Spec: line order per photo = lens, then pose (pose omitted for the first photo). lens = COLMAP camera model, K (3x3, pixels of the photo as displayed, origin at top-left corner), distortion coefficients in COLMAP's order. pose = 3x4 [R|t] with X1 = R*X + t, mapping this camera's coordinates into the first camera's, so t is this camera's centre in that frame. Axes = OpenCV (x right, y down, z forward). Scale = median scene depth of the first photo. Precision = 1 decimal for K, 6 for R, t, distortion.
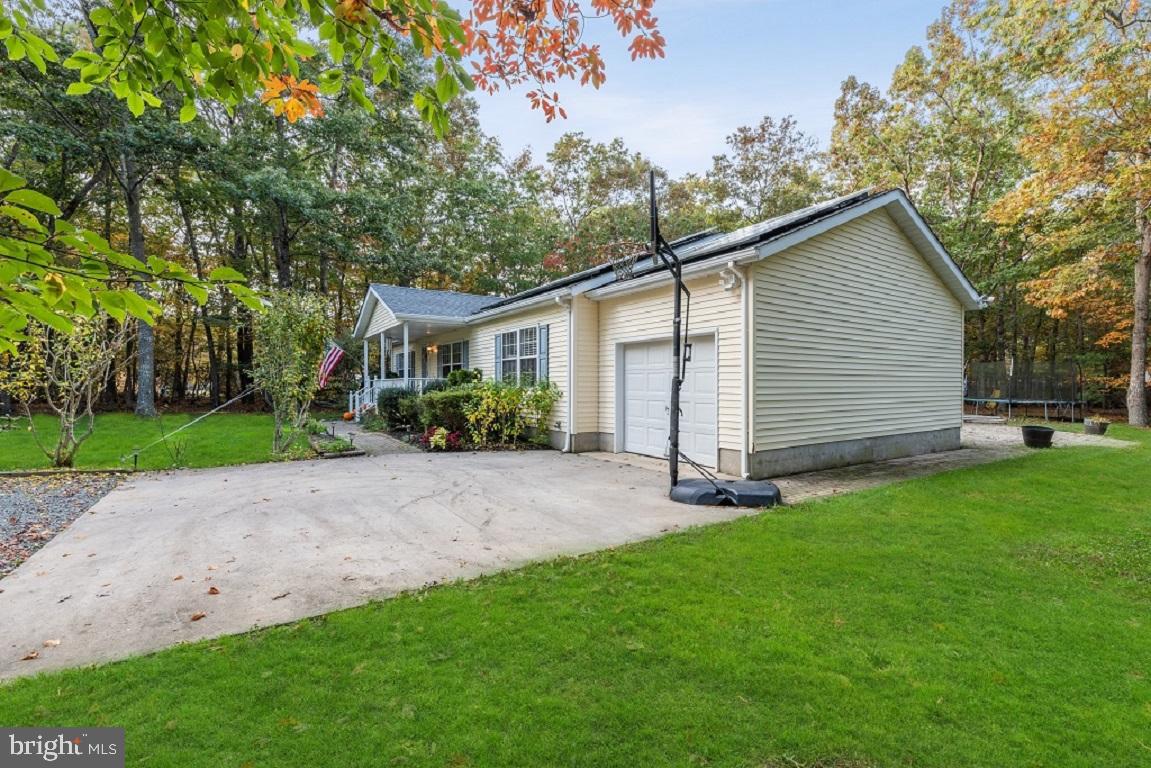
lens RADIAL K [[497.8, 0, 575.6], [0, 497.8, 385.1], [0, 0, 1]] dist [-0.001074, -0.000116]
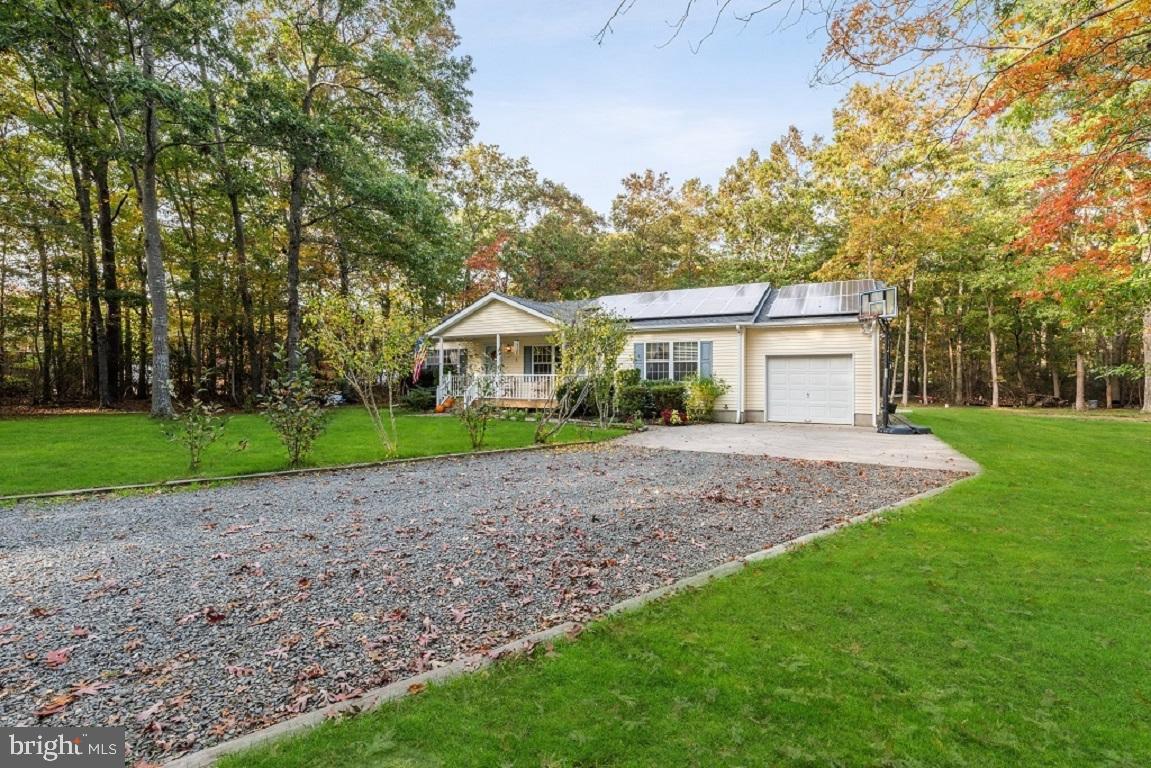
lens RADIAL K [[497.8, 0, 579.1], [0, 497.8, 382.1], [0, 0, 1]] dist [-0.001074, -0.000116]
pose [[0.873397, -0.004474, 0.486989, -1.116137], [-0.000922, 0.999941, 0.010840, -0.010894], [-0.487008, -0.009917, 0.873341, -0.124282]]
